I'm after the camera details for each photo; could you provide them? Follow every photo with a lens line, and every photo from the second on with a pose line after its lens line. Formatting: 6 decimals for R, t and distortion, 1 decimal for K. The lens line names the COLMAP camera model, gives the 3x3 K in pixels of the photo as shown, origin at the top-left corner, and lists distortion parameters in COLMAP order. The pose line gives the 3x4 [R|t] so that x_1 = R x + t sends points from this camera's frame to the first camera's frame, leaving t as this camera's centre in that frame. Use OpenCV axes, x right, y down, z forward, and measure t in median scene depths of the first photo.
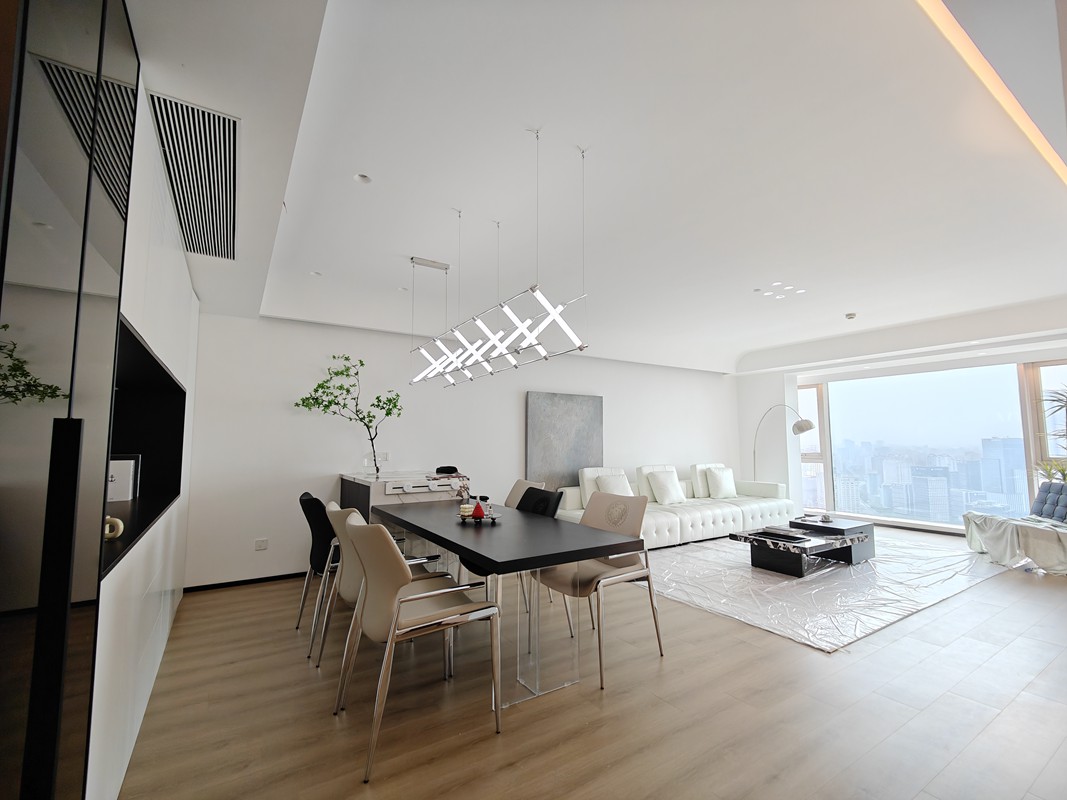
lens RADIAL K [[468.0, 0, 533.5], [0, 468.0, 400.0], [0, 0, 1]] dist [-0.000709, -0.000050]
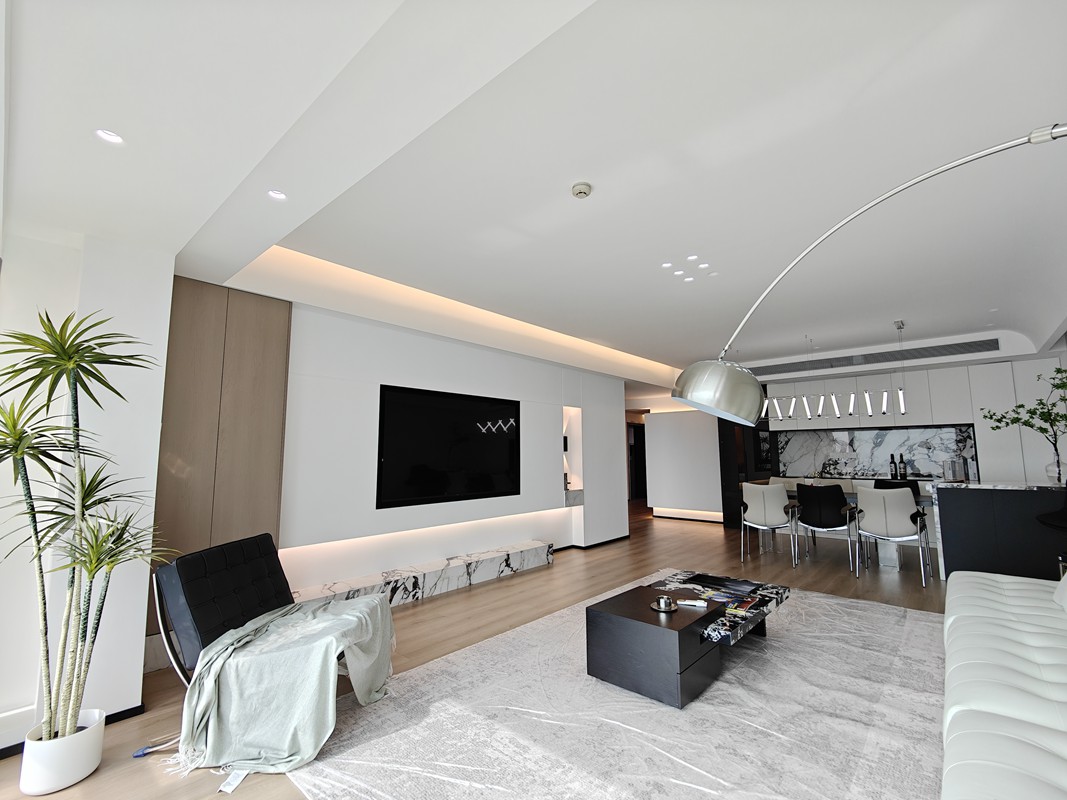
lens RADIAL K [[464.7, 0, 551.2], [0, 464.7, 402.2], [0, 0, 1]] dist [0.036788, 0.000051]
pose [[-0.955725, -0.030846, -0.292639, 0.858156], [0.029393, 0.979510, -0.199240, 0.130900], [0.292789, -0.199020, -0.935236, 1.431087]]
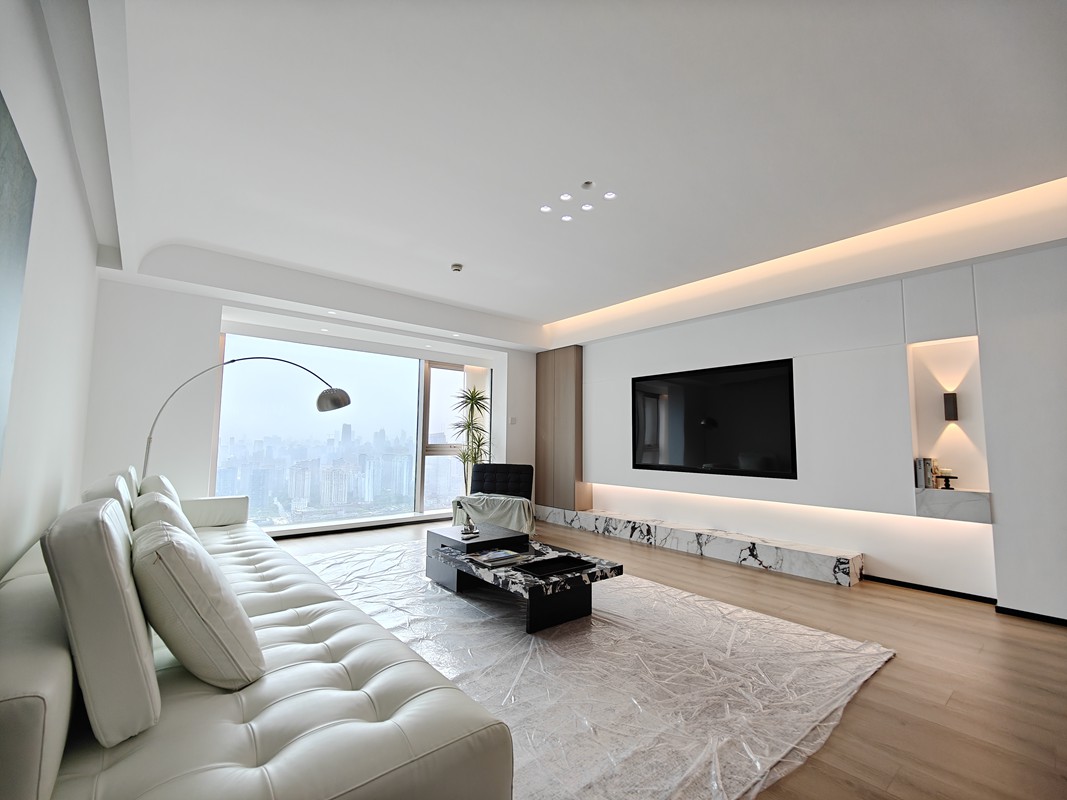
lens RADIAL K [[468.0, 0, 533.5], [0, 468.0, 400.0], [0, 0, 1]] dist [-0.000709, -0.000050]
pose [[-0.122679, 0.082889, 0.988979, -0.111690], [-0.098625, 0.990555, -0.095255, 0.110316], [-0.987534, -0.109224, -0.113346, 0.963794]]
